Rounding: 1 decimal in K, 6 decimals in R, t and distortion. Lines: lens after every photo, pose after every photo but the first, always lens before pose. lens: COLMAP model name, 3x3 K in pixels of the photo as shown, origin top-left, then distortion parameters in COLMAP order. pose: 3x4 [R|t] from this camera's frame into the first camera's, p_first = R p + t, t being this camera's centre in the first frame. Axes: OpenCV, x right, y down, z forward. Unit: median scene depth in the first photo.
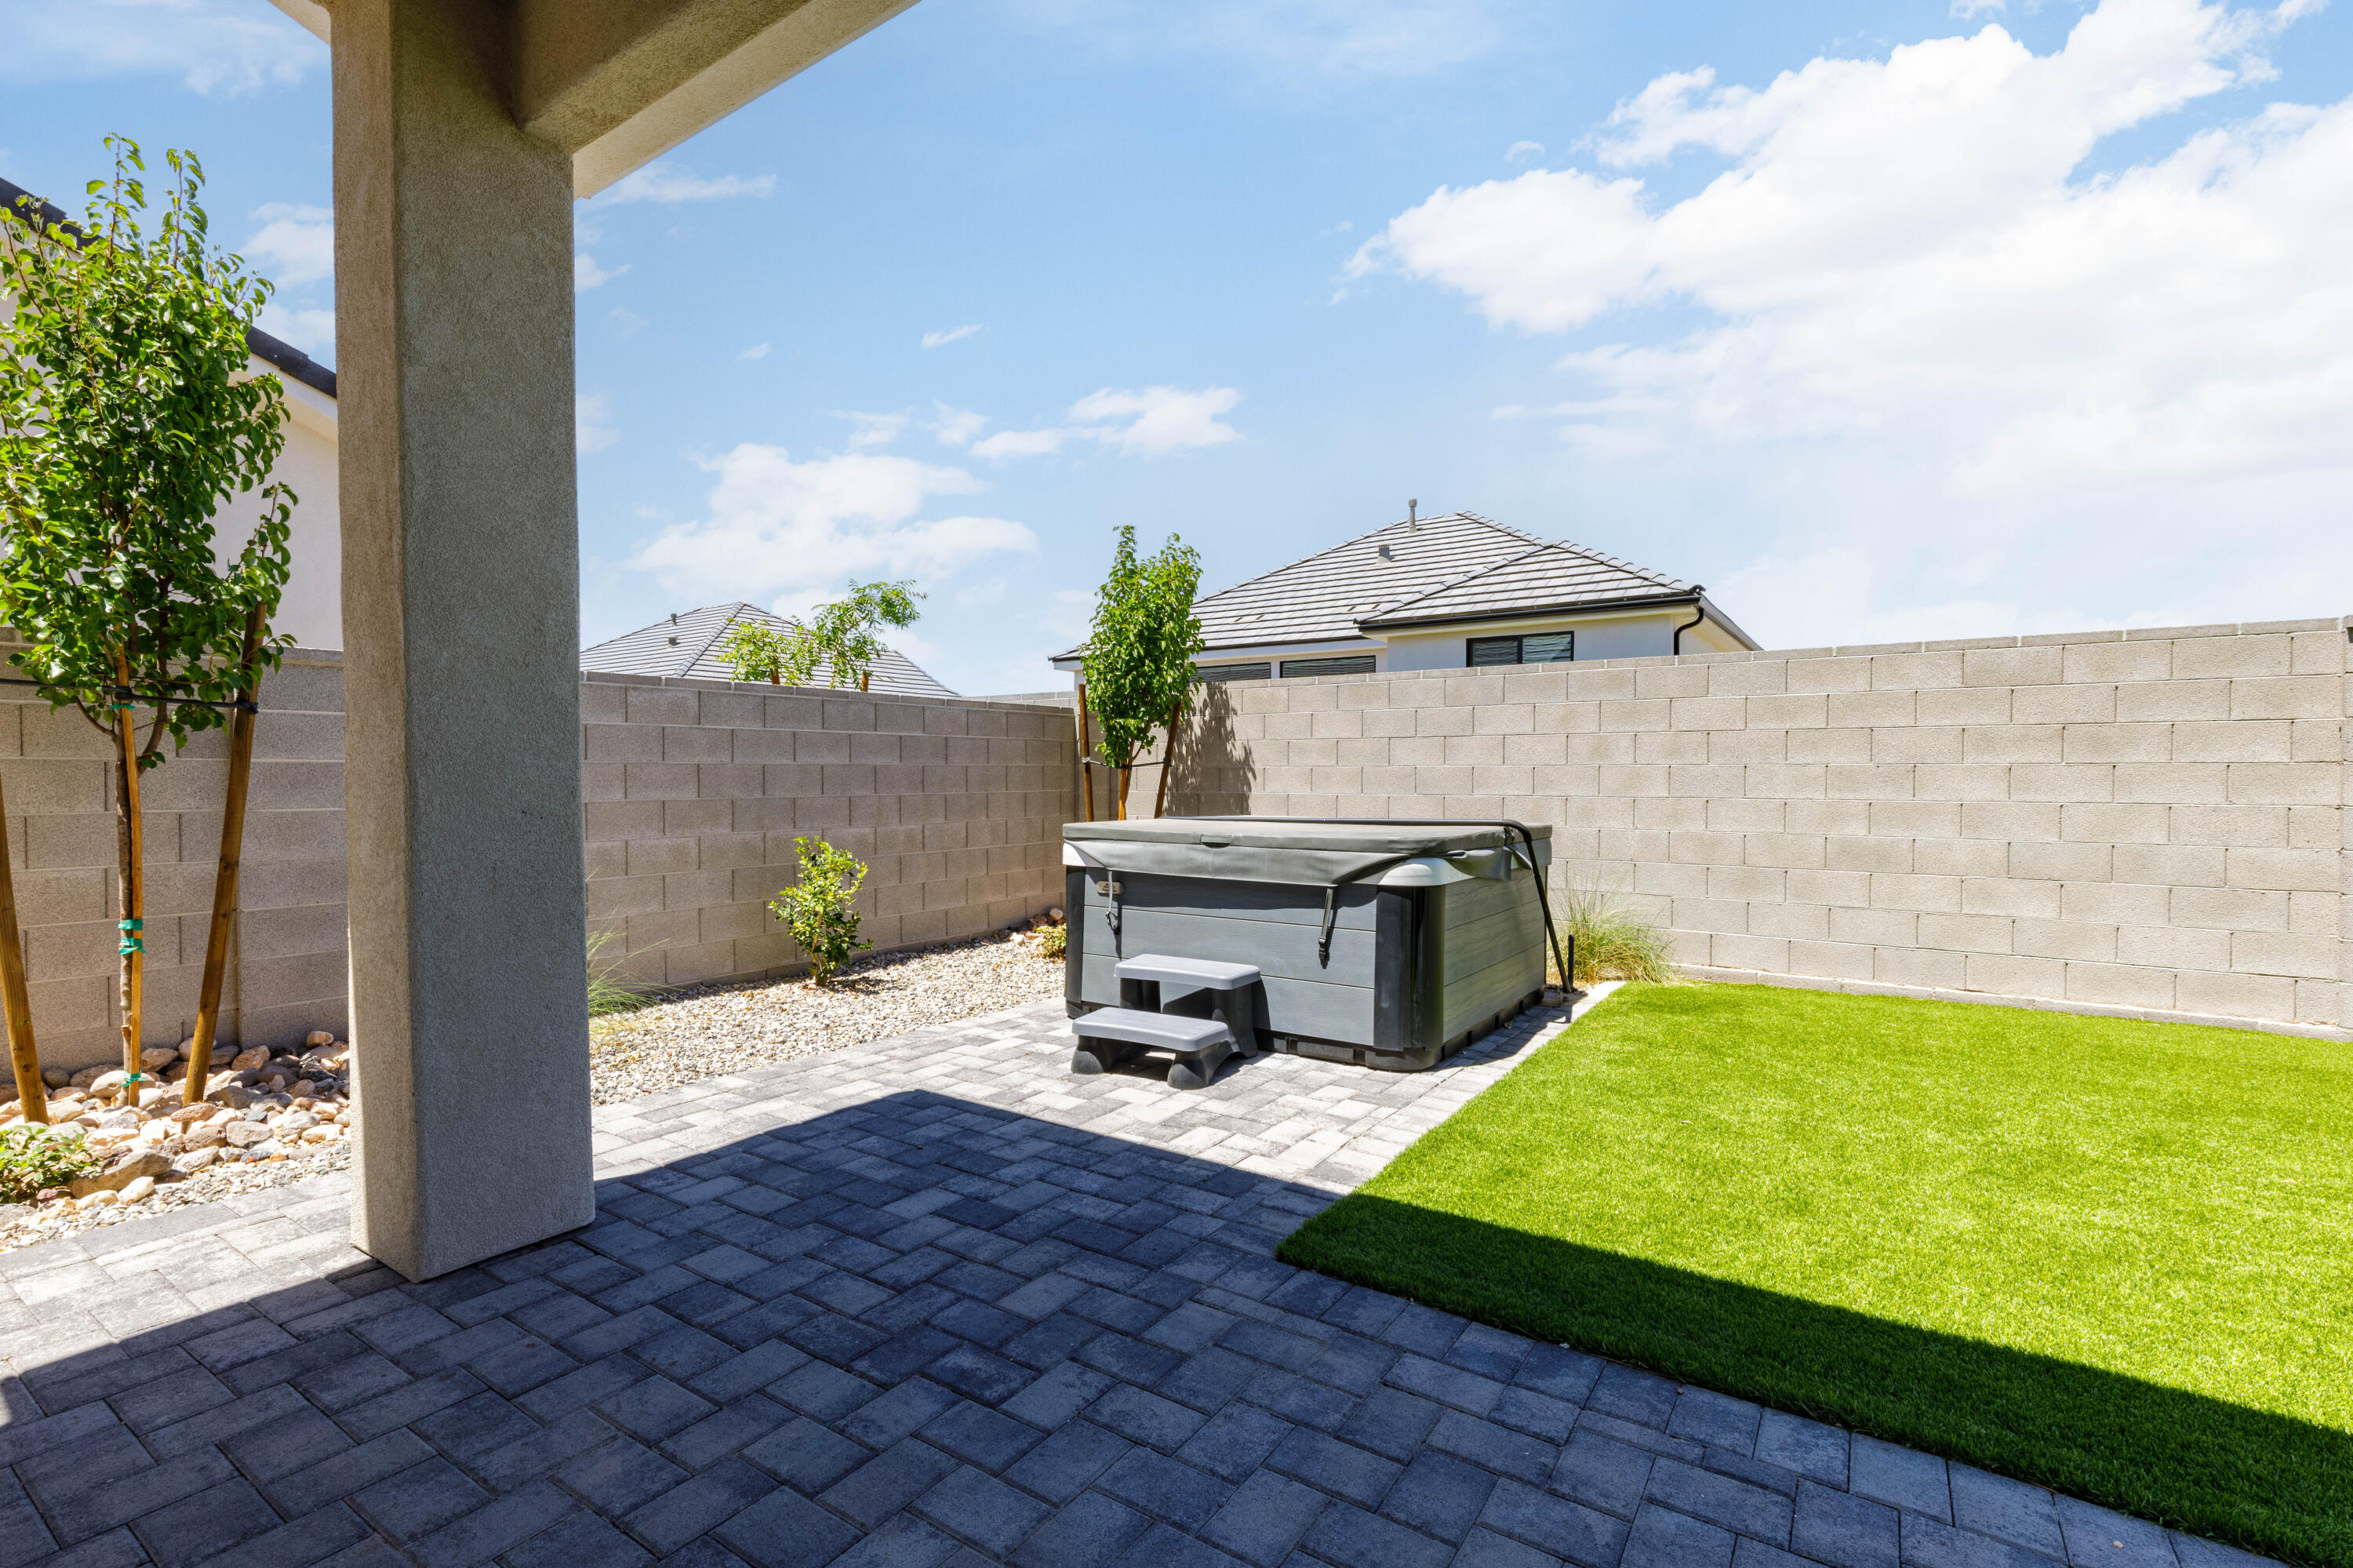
lens RADIAL K [[1049.0, 0, 1181.6], [0, 1049.0, 790.4], [0, 0, 1]] dist [0.004261, 0.000552]
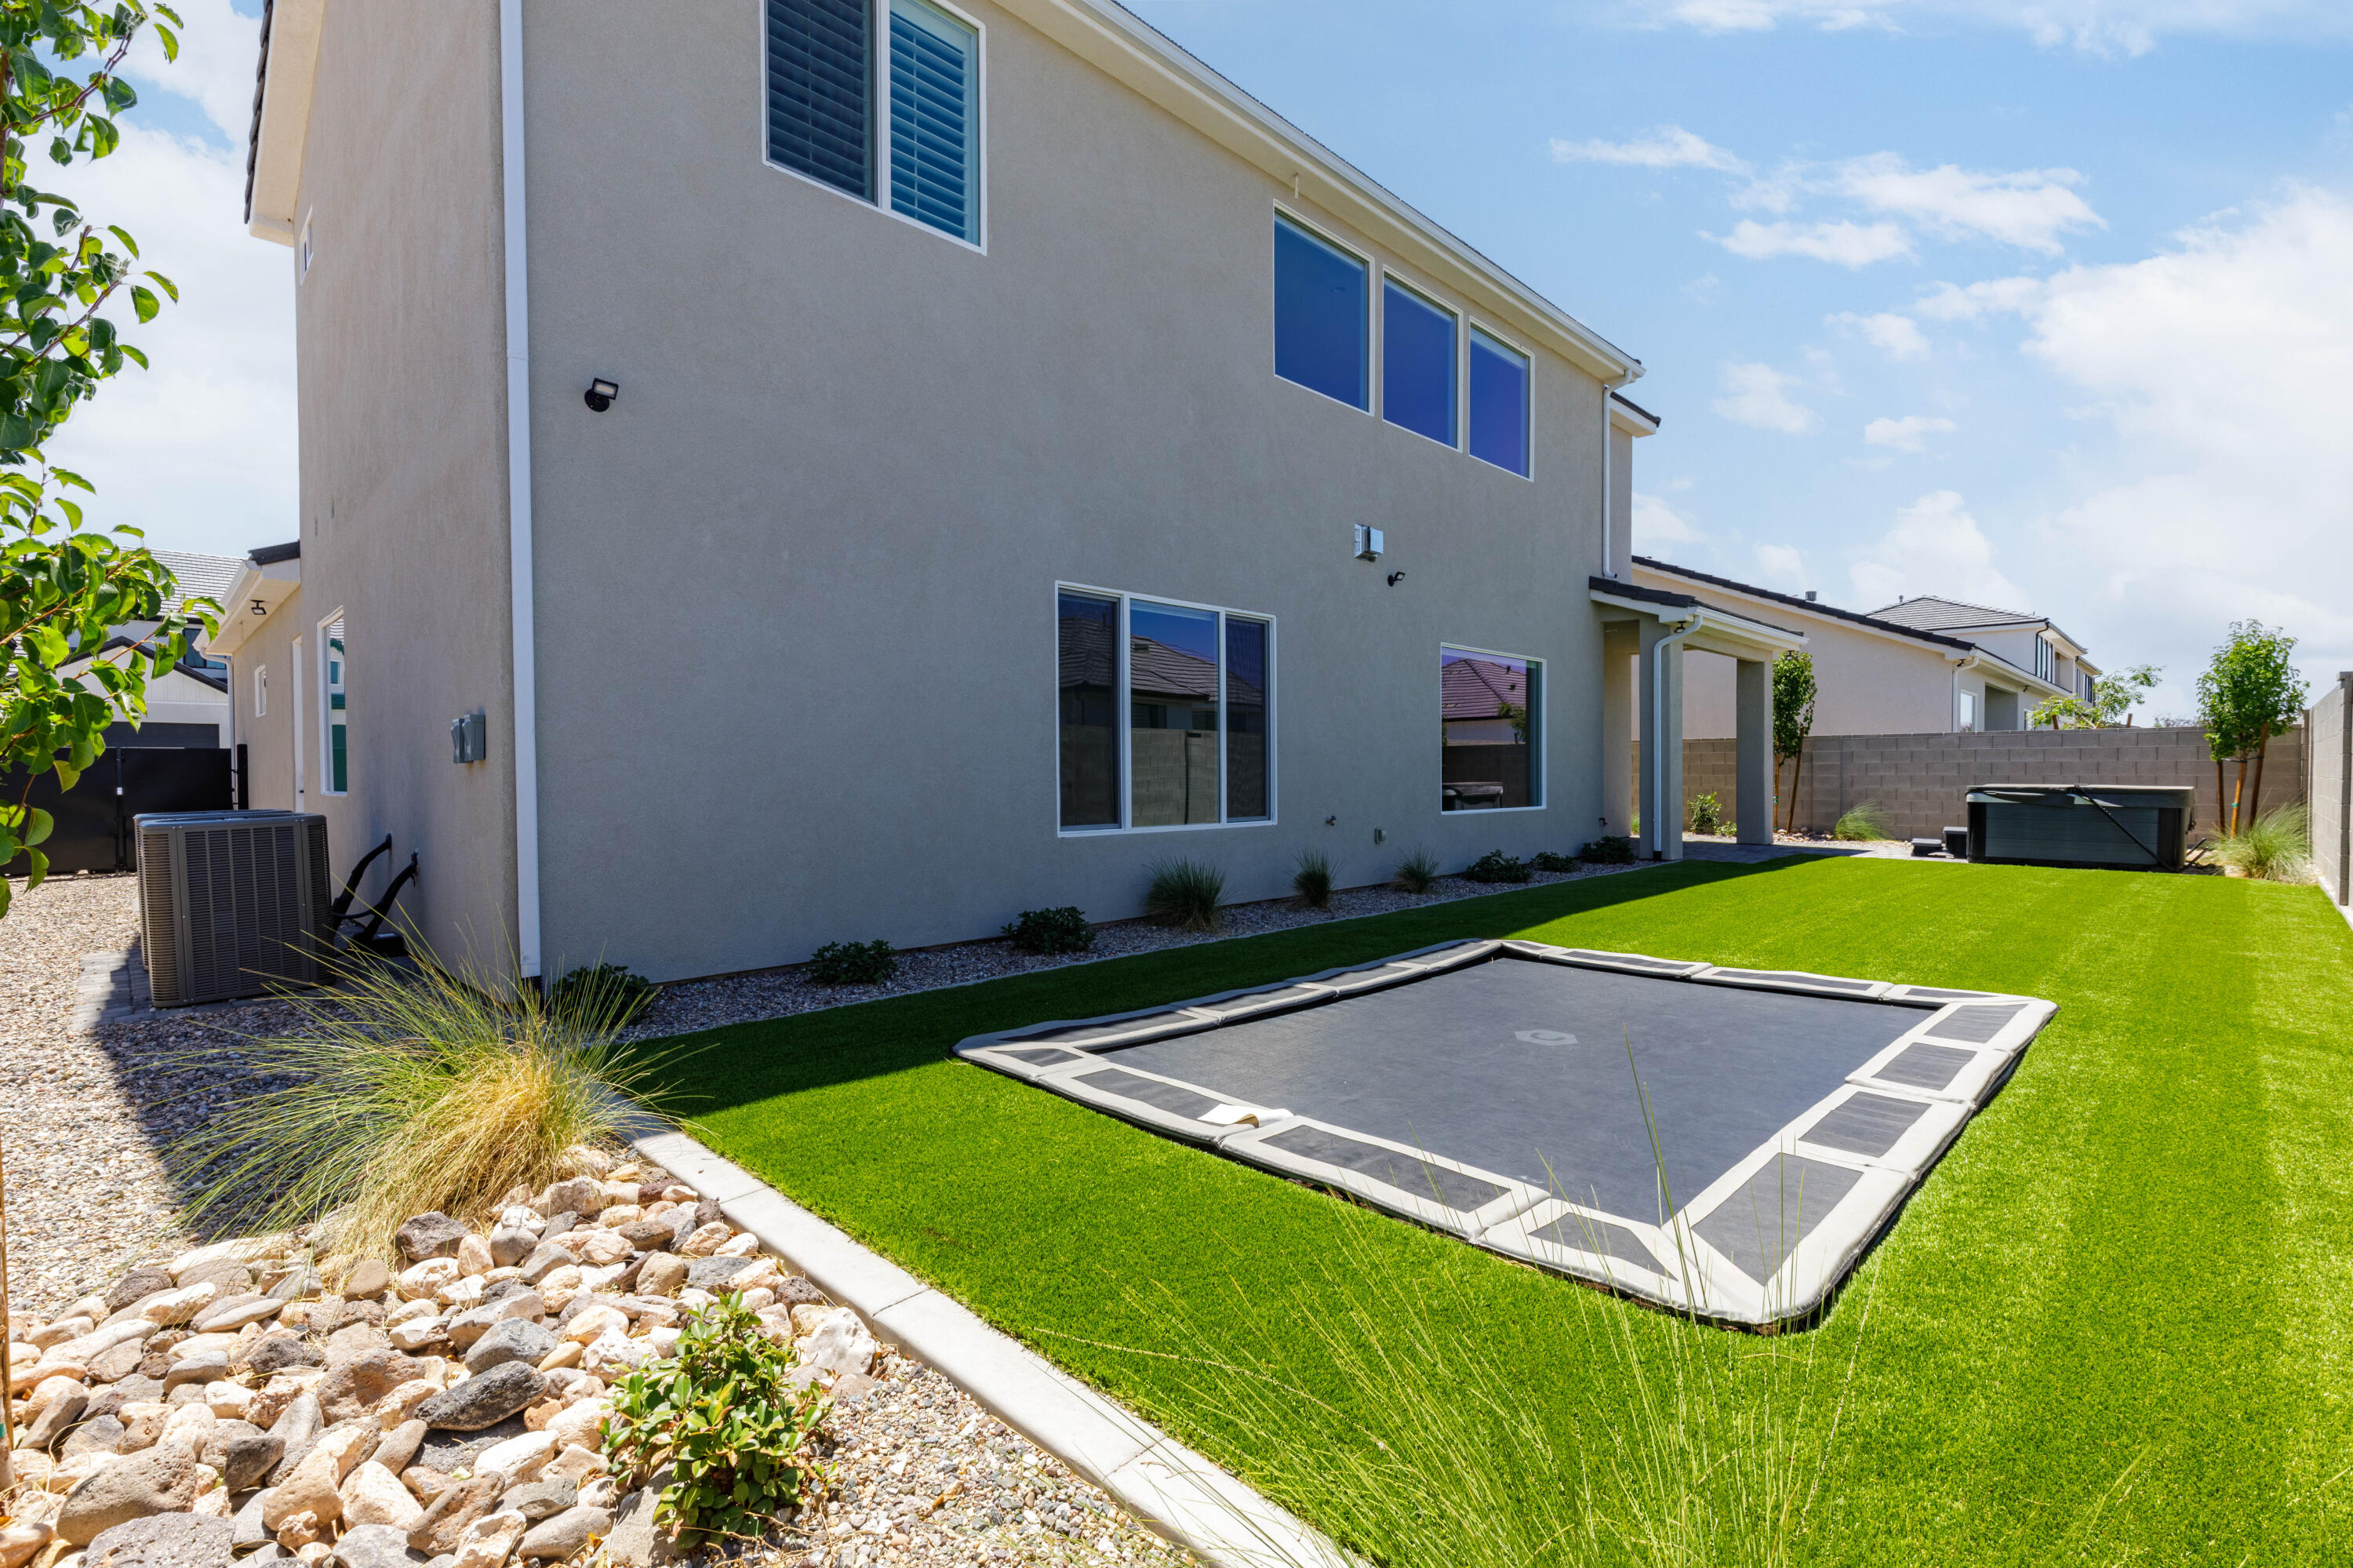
lens RADIAL K [[1049.0, 0, 1181.6], [0, 1049.0, 790.4], [0, 0, 1]] dist [0.004261, 0.000552]
pose [[-0.222471, 0.015329, -0.974819, 2.809926], [-0.016122, 0.999682, 0.019399, 0.028029], [0.974806, 0.020032, -0.222154, -0.389053]]
